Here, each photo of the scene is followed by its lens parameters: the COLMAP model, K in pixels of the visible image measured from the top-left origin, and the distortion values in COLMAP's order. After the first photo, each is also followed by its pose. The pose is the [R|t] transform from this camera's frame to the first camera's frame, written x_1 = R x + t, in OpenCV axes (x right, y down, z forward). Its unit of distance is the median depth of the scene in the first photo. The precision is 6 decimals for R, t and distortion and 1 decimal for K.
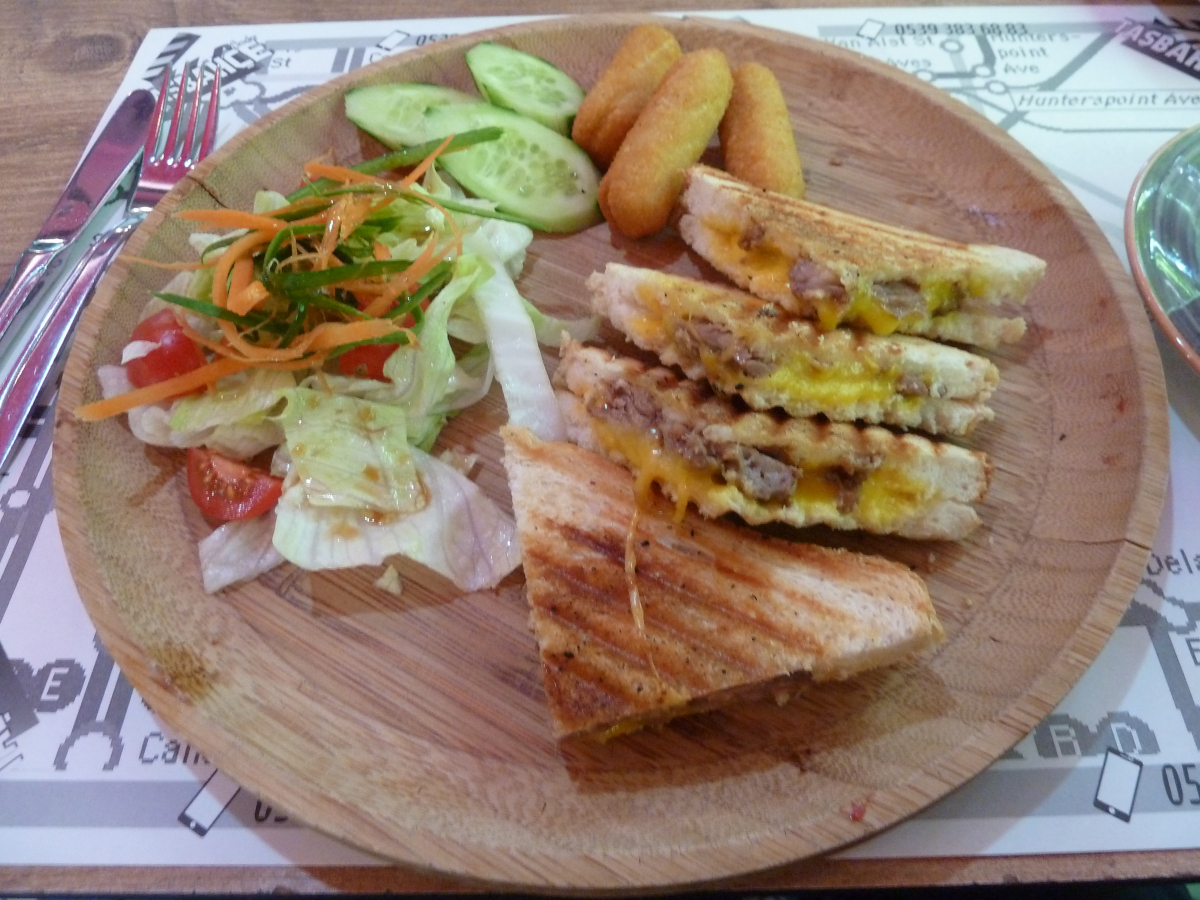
lens RADIAL K [[957.7, 0, 600.0], [0, 957.7, 450.0], [0, 0, 1]] dist [-0.011233, -0.027432]
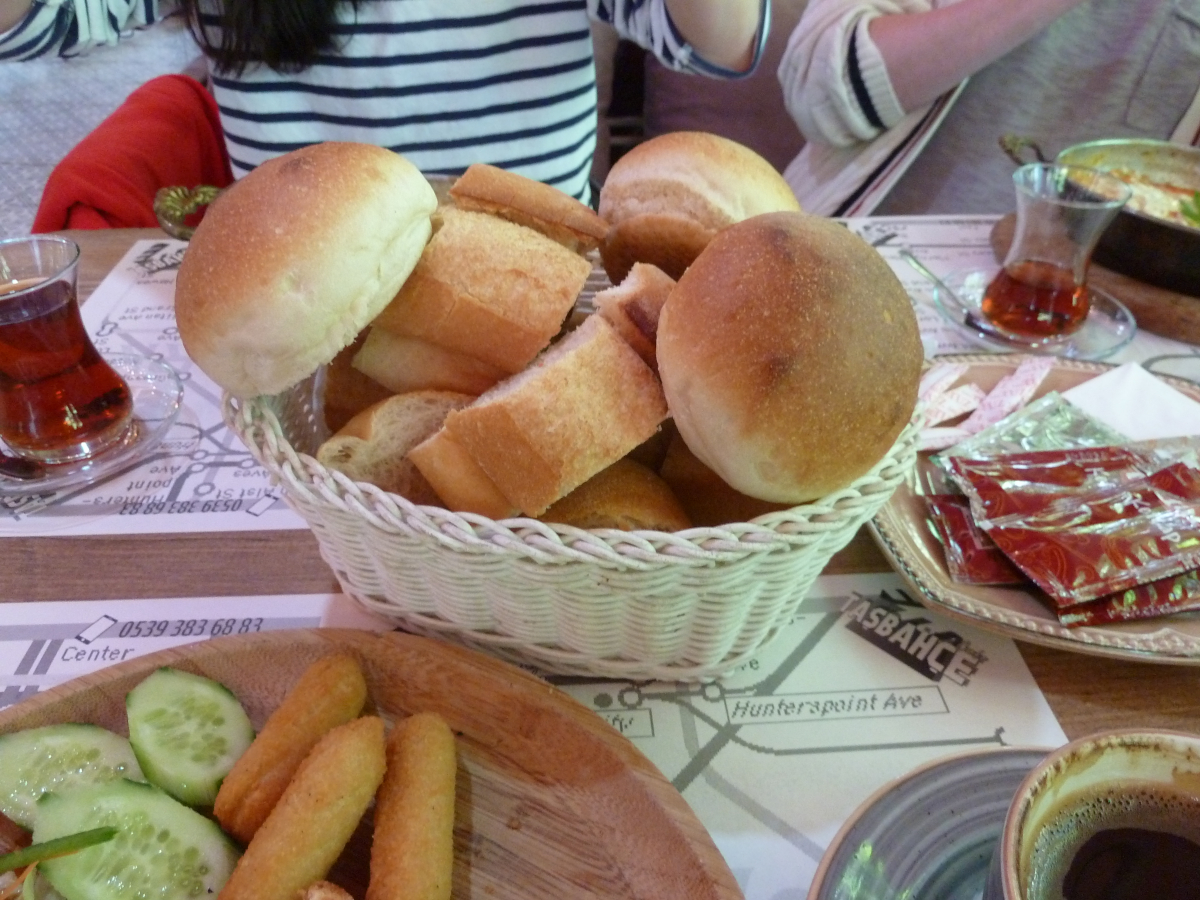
lens RADIAL K [[957.7, 0, 600.0], [0, 957.7, 450.0], [0, 0, 1]] dist [-0.011233, -0.027432]
pose [[0.997408, -0.006508, 0.071655, 0.240072], [0.029154, 0.947034, -0.319808, -0.312001], [-0.065779, 0.321068, 0.944769, 0.015752]]
